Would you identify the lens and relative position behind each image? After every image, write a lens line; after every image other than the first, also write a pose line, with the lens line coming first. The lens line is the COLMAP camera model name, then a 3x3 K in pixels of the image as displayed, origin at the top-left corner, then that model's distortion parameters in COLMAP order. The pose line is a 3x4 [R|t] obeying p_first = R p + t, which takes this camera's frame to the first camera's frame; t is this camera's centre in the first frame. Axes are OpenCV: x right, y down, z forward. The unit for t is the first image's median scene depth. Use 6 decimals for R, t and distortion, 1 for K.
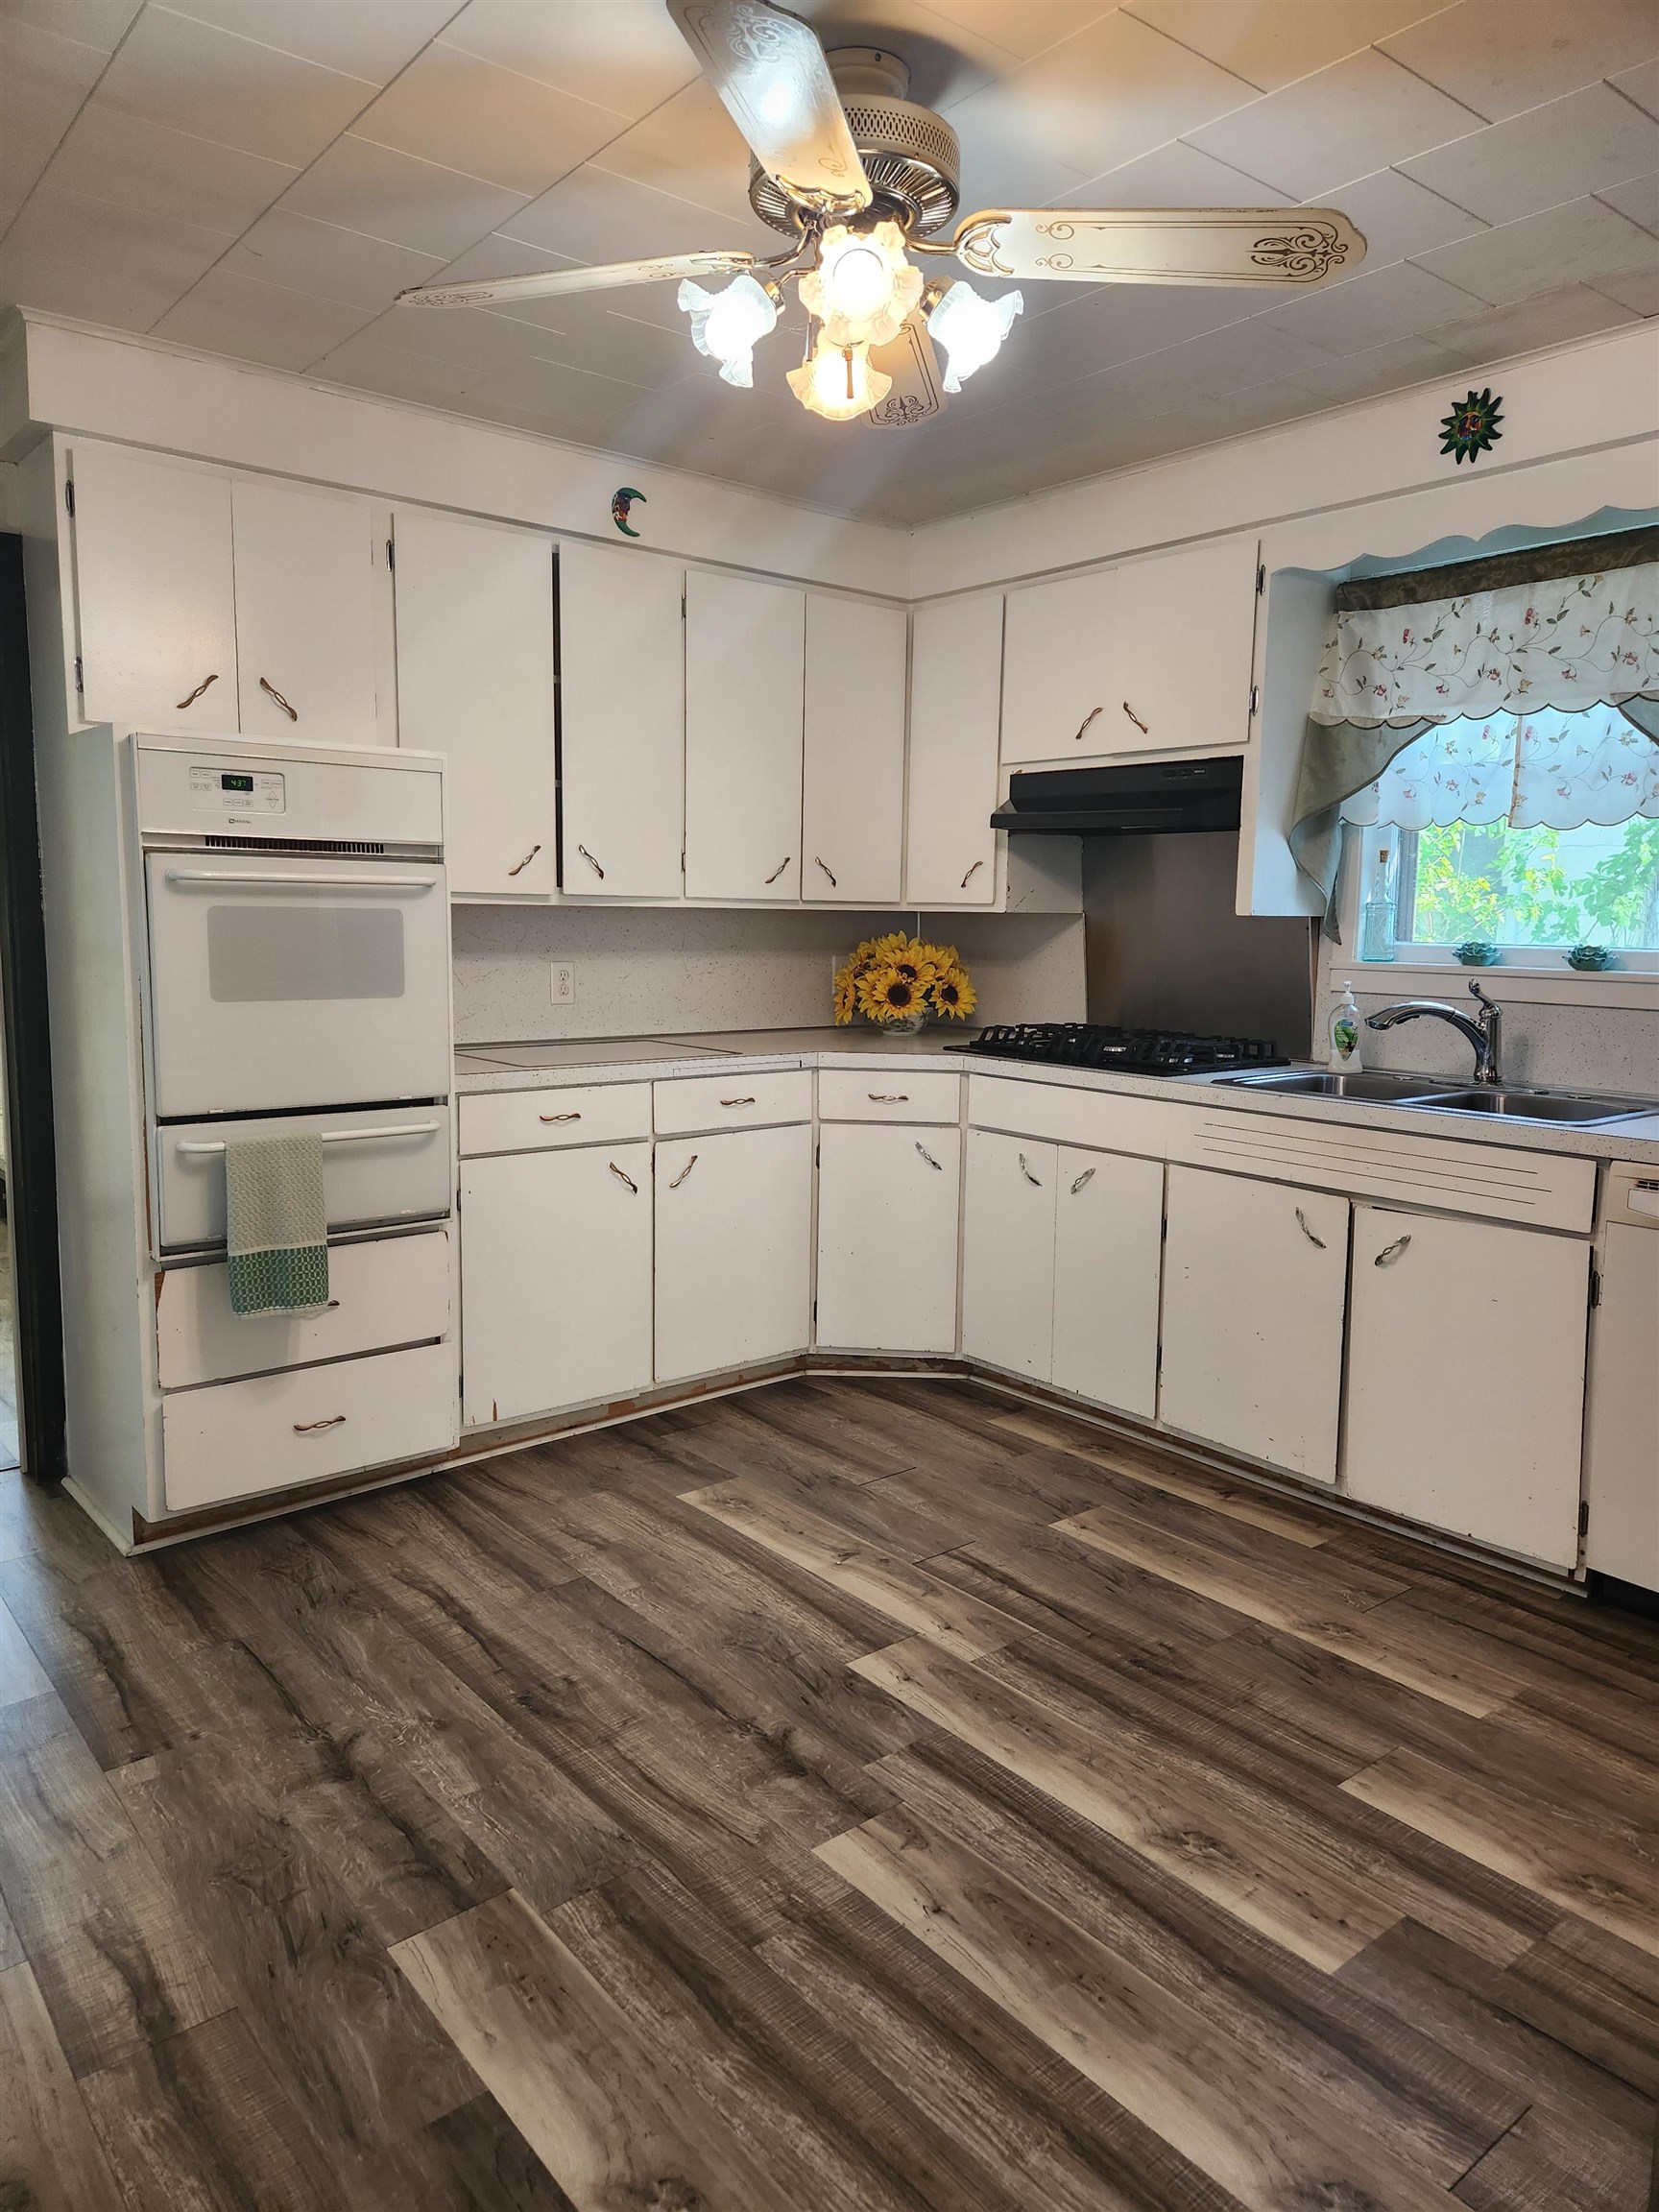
lens RADIAL K [[1463.4, 0, 804.4], [0, 1463.4, 1112.2], [0, 0, 1]] dist [0.095071, -0.078916]
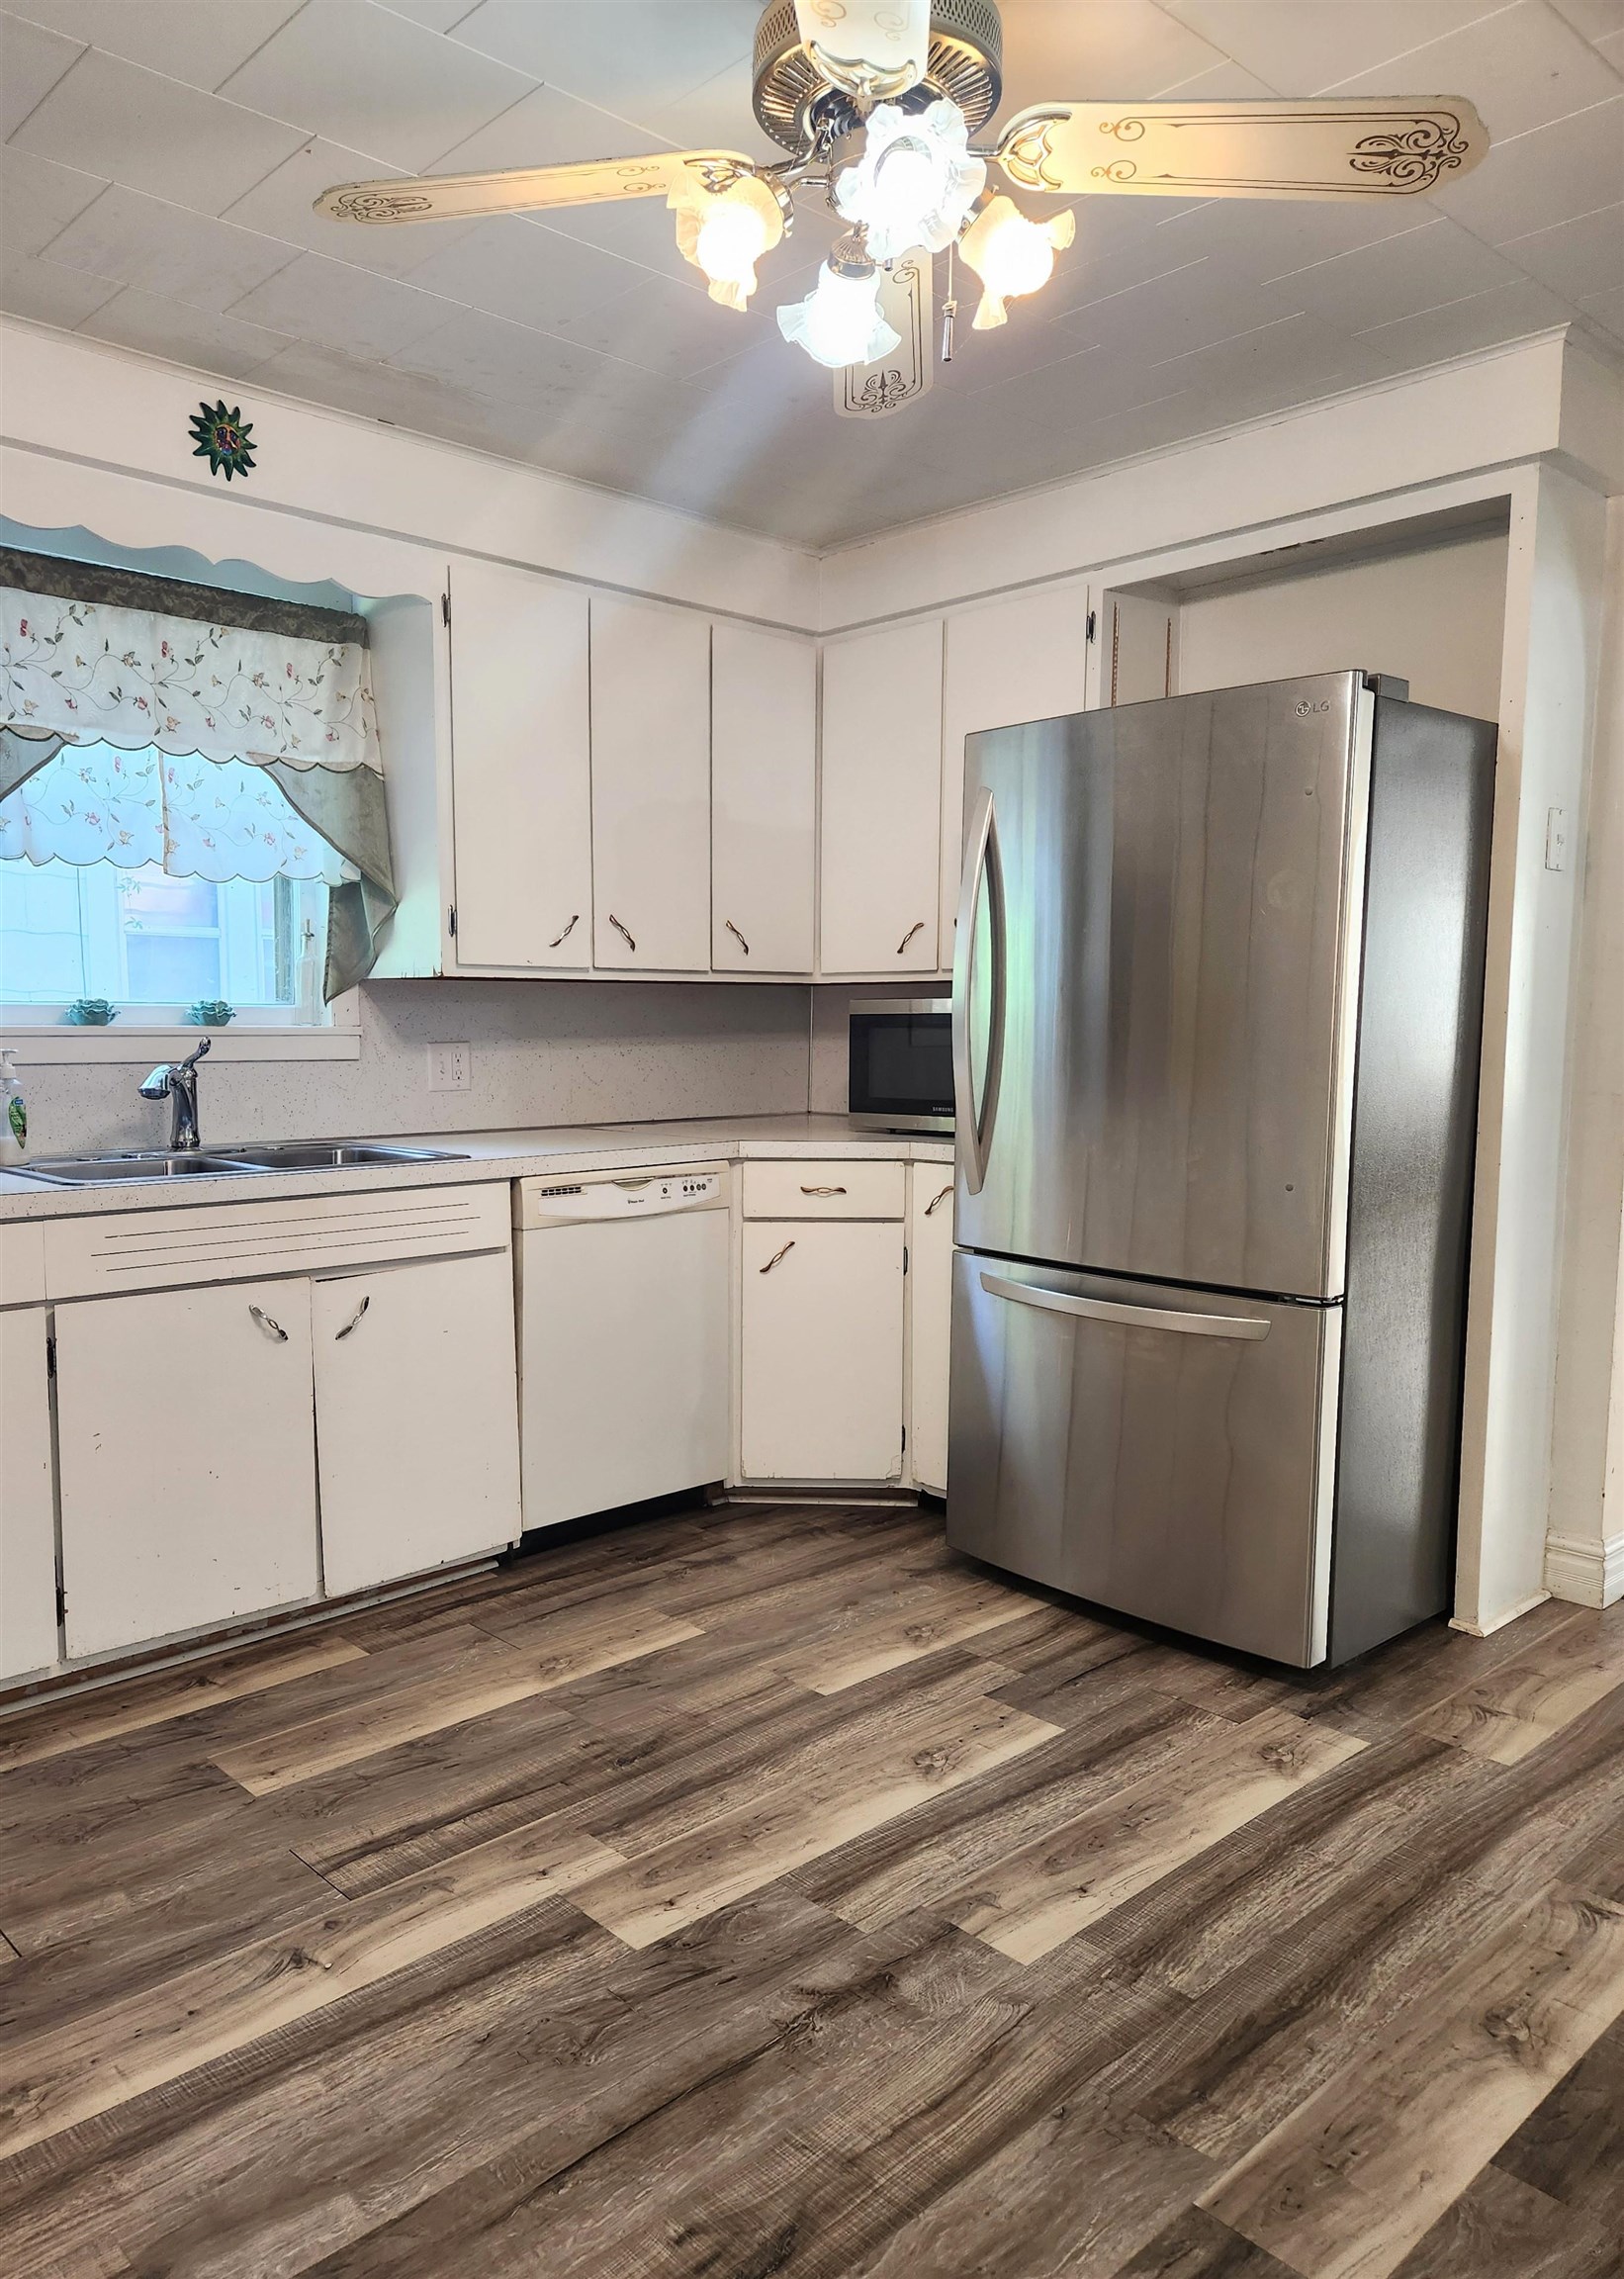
lens RADIAL K [[1581.0, 0, 726.6], [0, 1581.0, 1208.9], [0, 0, 1]] dist [0.077602, -0.070080]
pose [[-0.066481, -0.136873, 0.988355, -0.759173], [0.137601, 0.979825, 0.144948, -0.111247], [-0.988254, 0.145635, -0.046306, 0.980814]]
